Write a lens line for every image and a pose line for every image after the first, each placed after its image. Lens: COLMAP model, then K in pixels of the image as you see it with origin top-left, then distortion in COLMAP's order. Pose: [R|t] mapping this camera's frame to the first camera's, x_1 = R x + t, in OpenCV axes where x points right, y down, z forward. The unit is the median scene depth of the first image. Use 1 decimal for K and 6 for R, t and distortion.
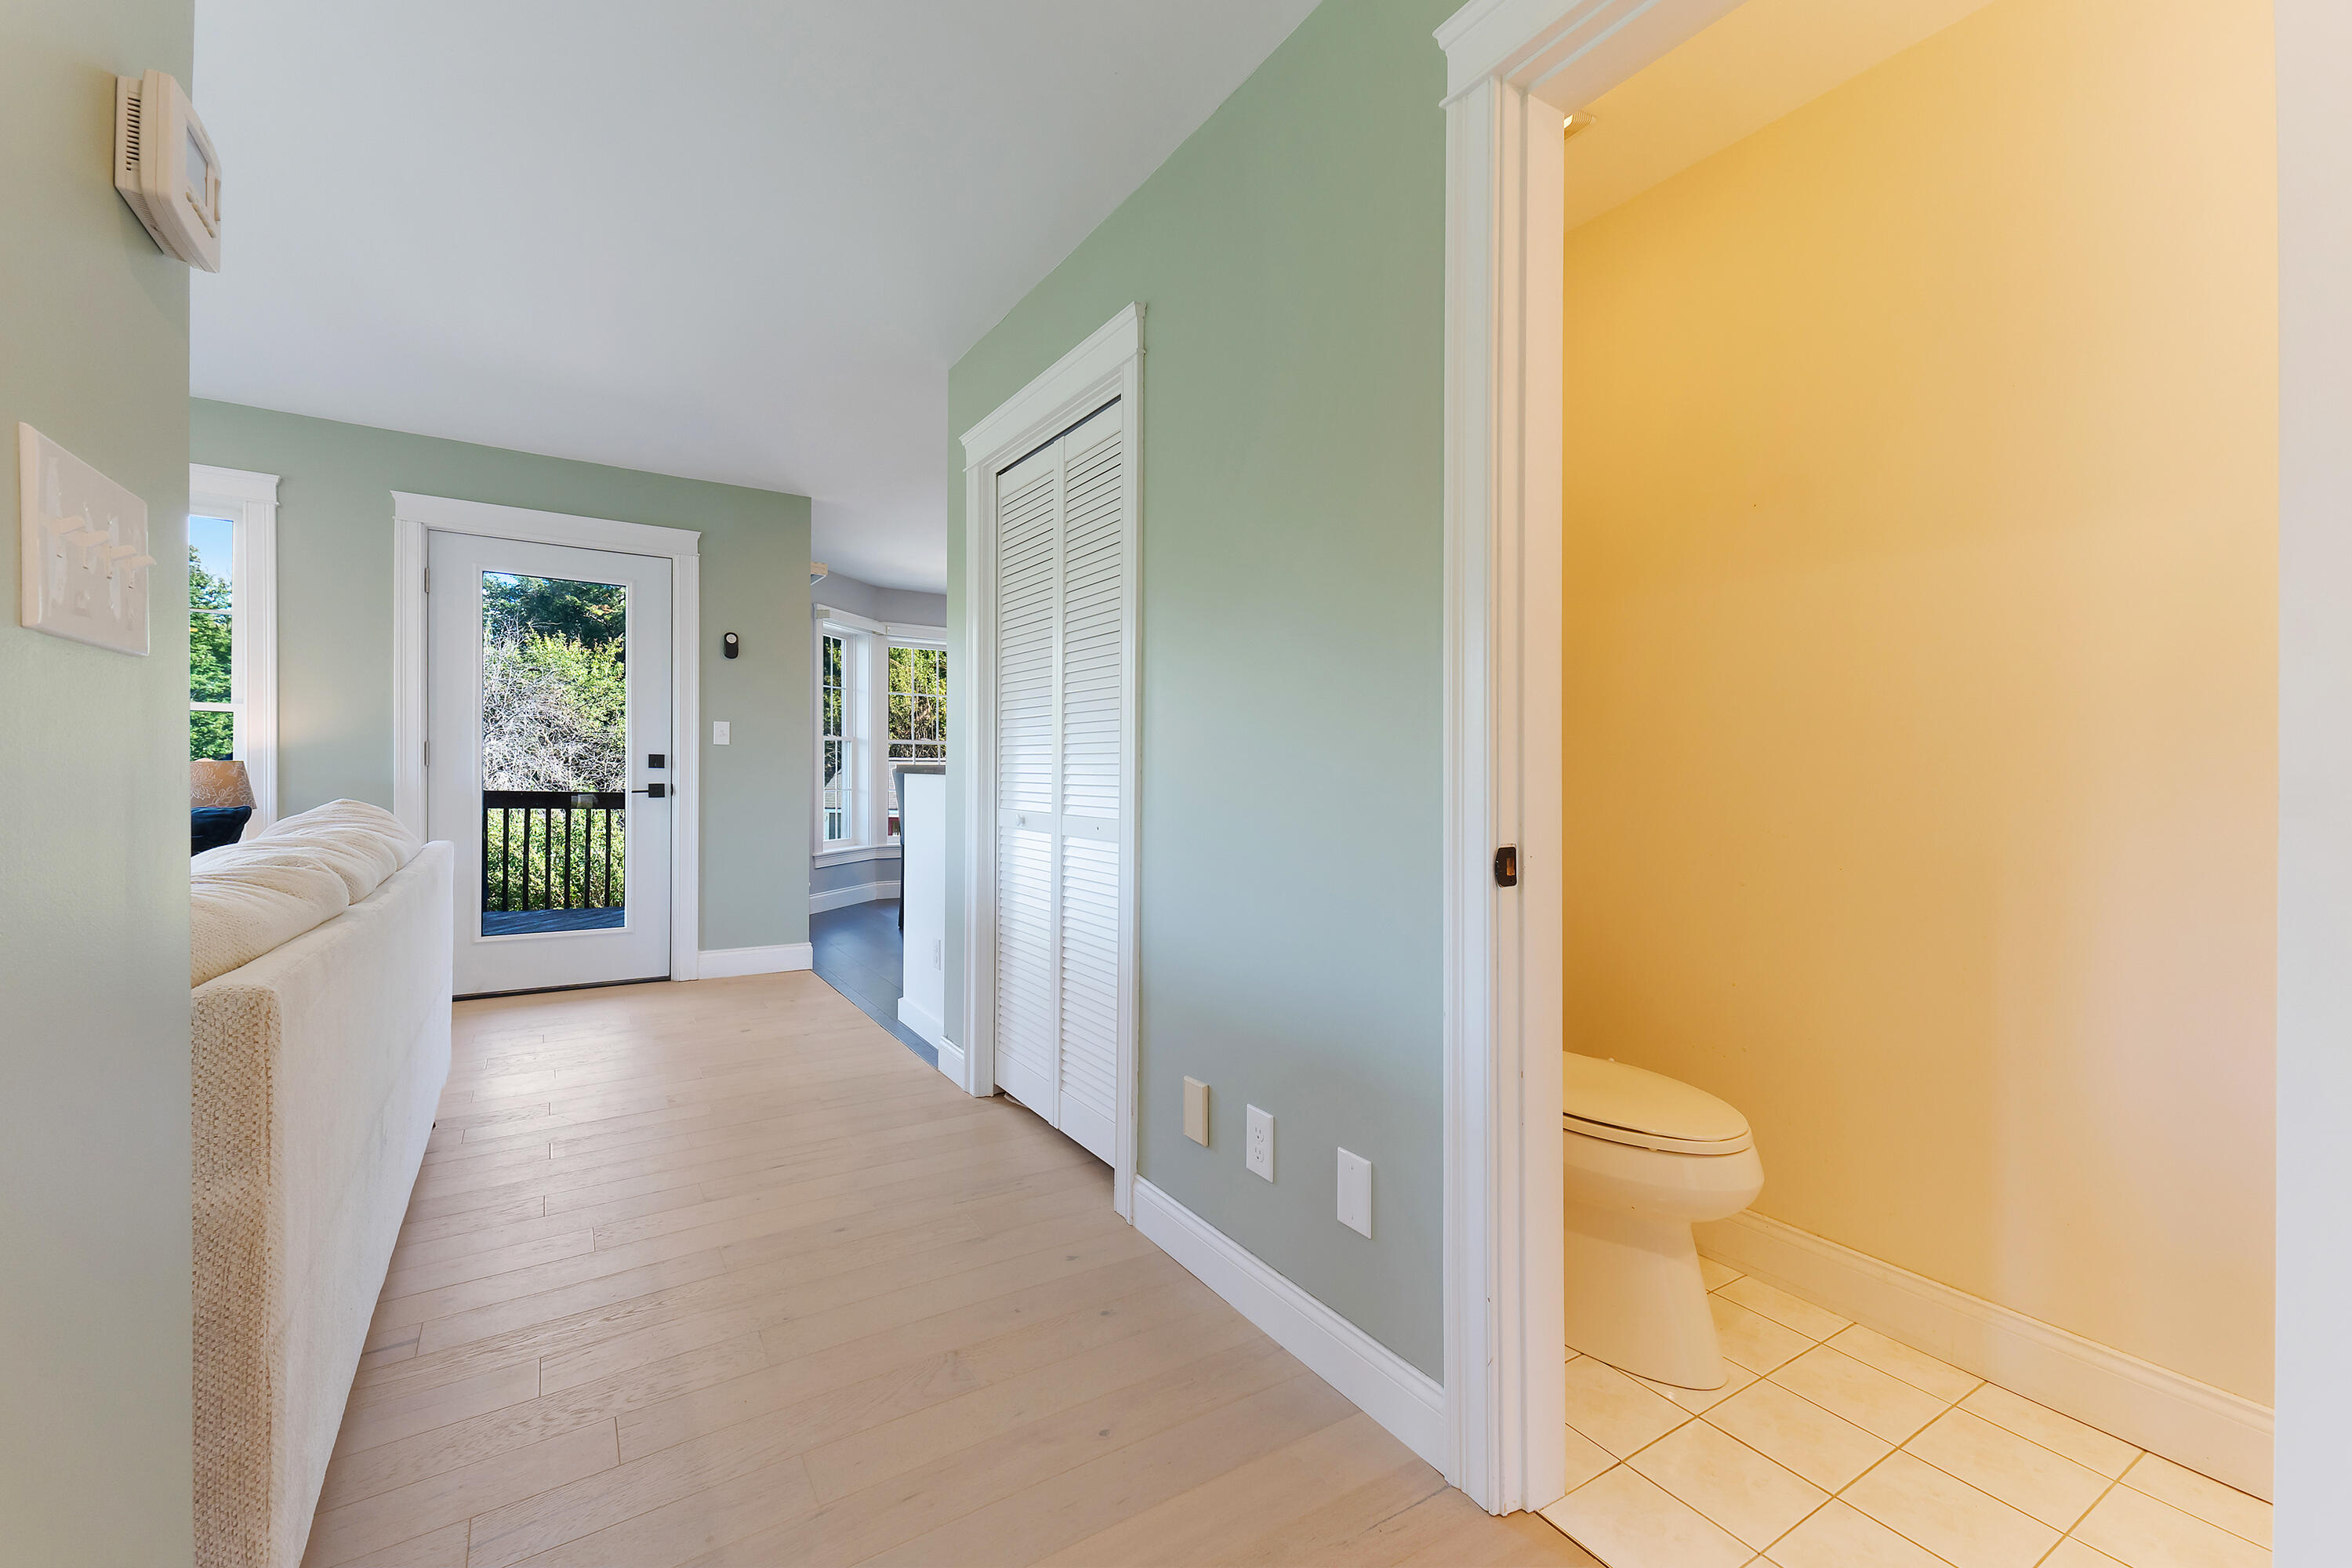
lens RADIAL K [[978.2, 0, 1166.9], [0, 978.2, 785.3], [0, 0, 1]] dist [0.028477, -0.001461]
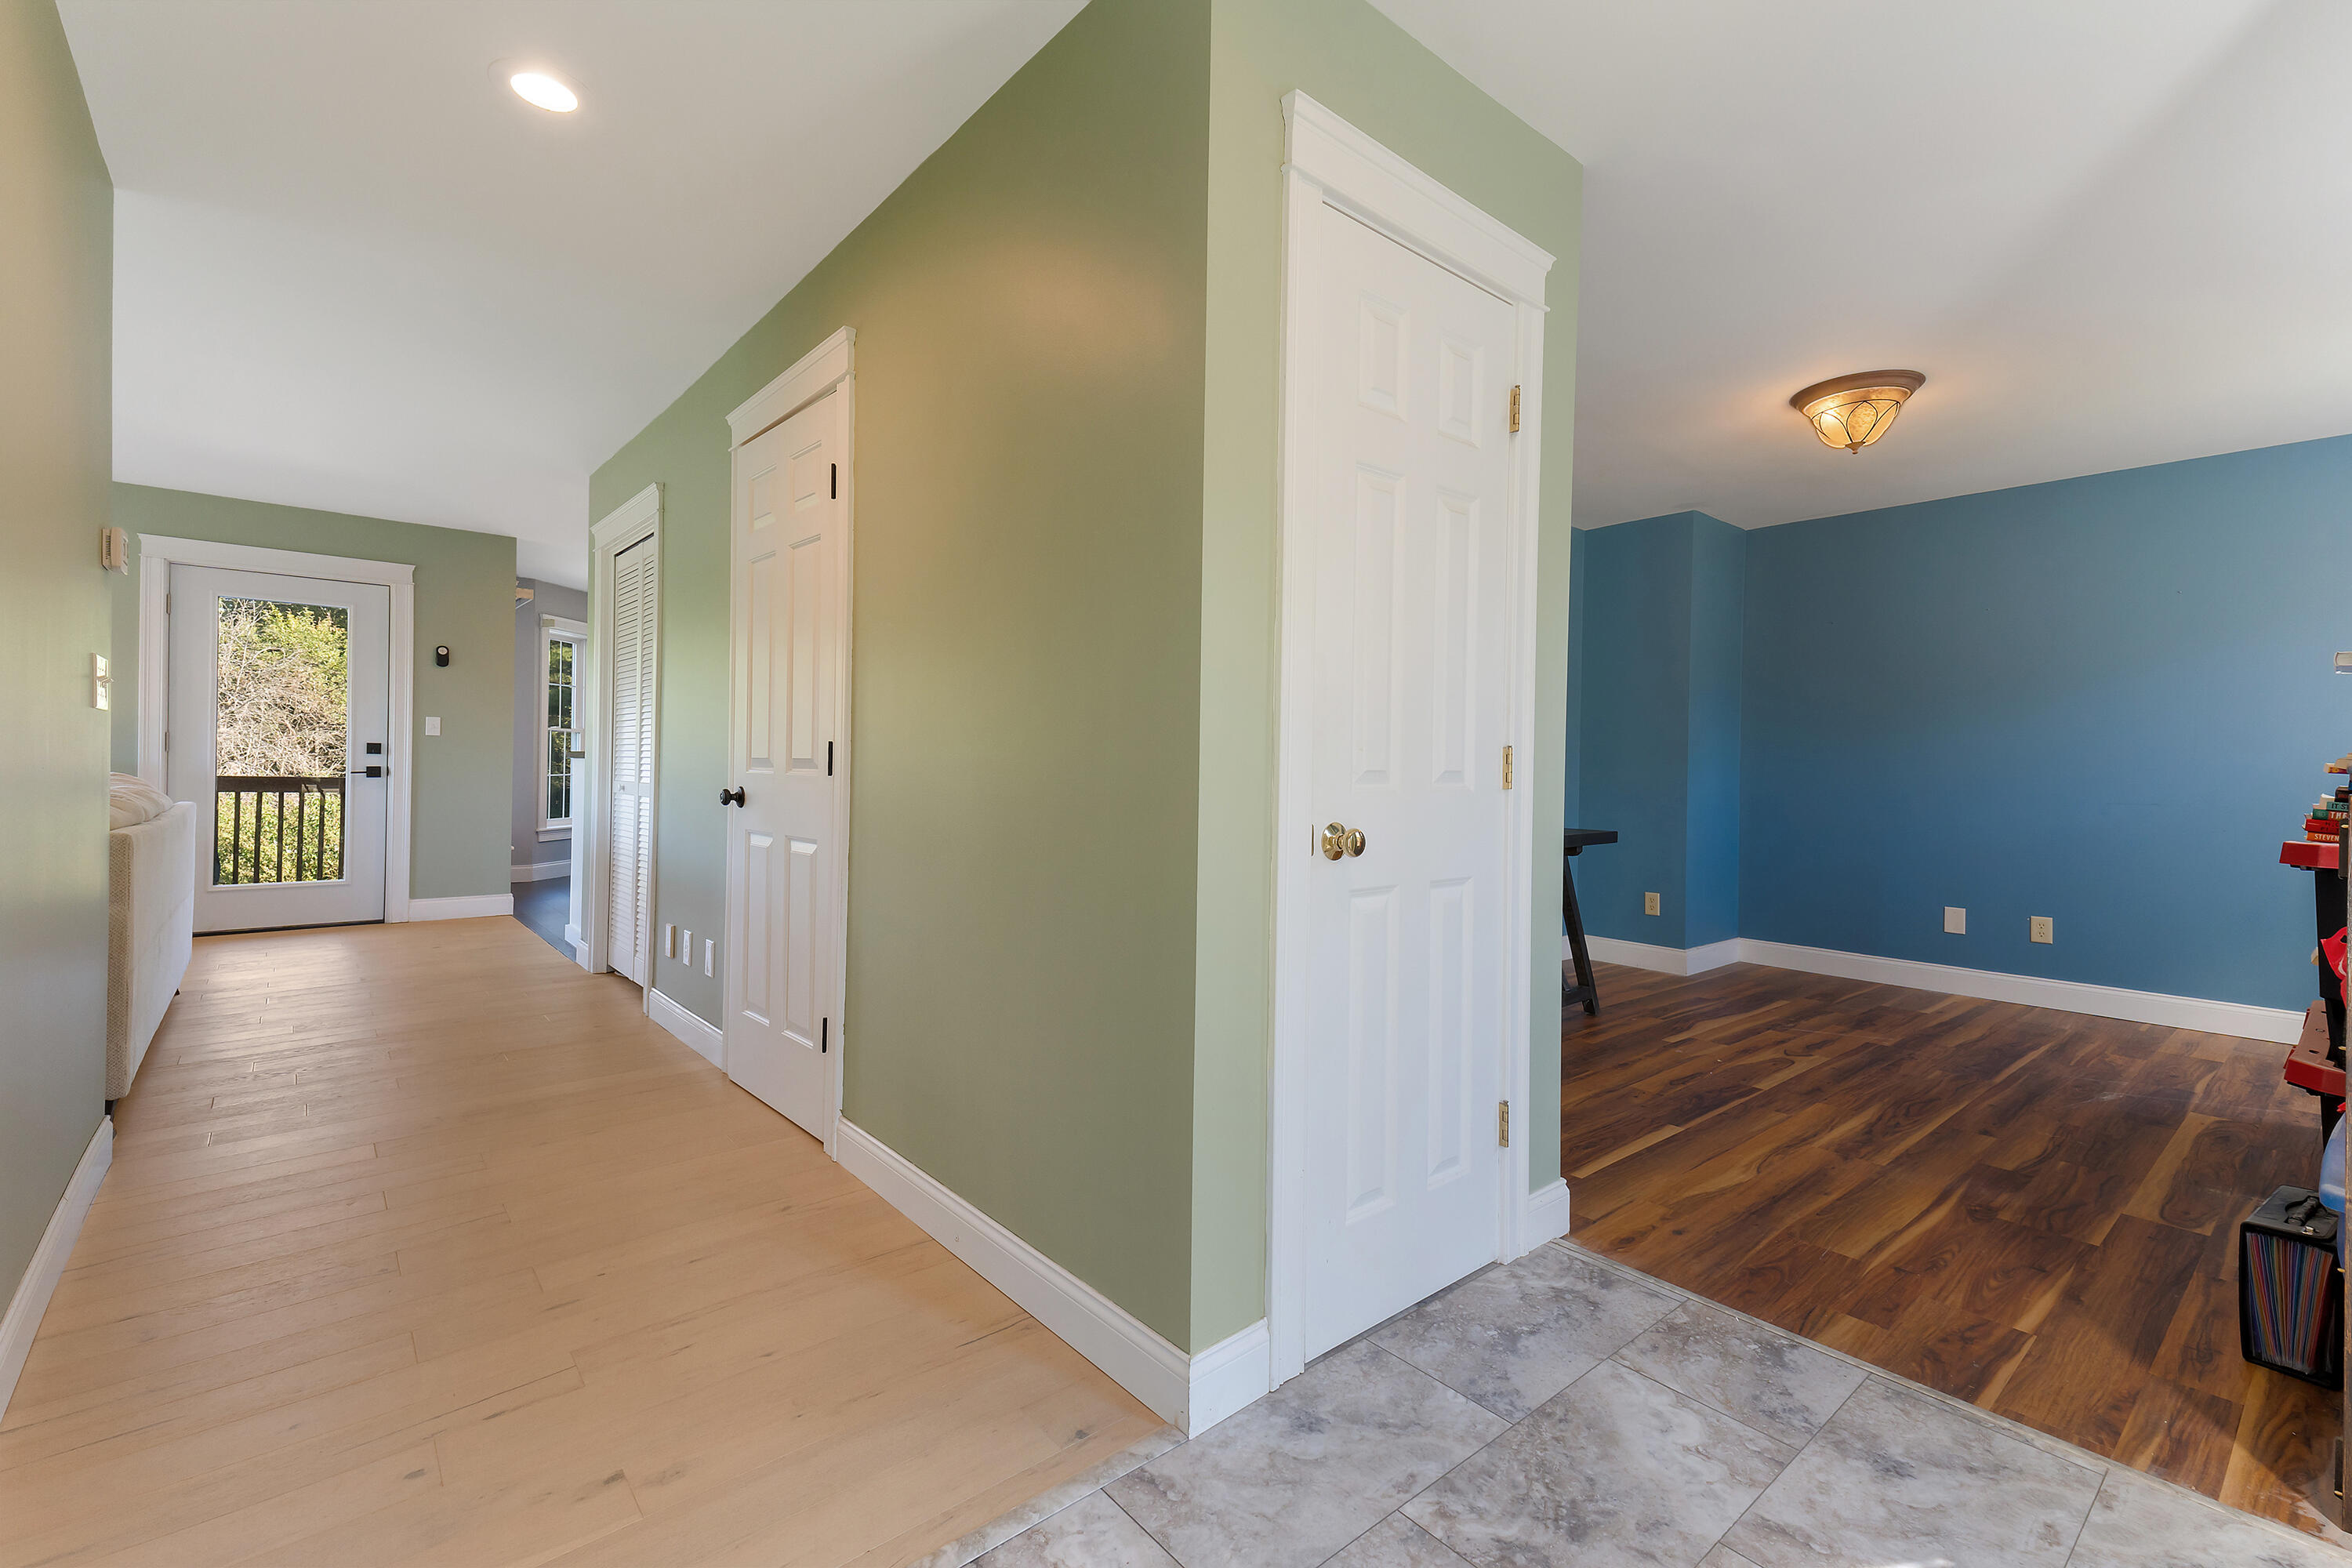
lens RADIAL K [[1033.6, 0, 1189.6], [0, 1033.6, 760.6], [0, 0, 1]] dist [0.020359, 0.000201]
pose [[0.989184, 0.000209, 0.146681, 0.300772], [0.002188, 0.999867, -0.016180, 0.014204], [-0.146665, 0.016326, 0.989051, -0.449452]]
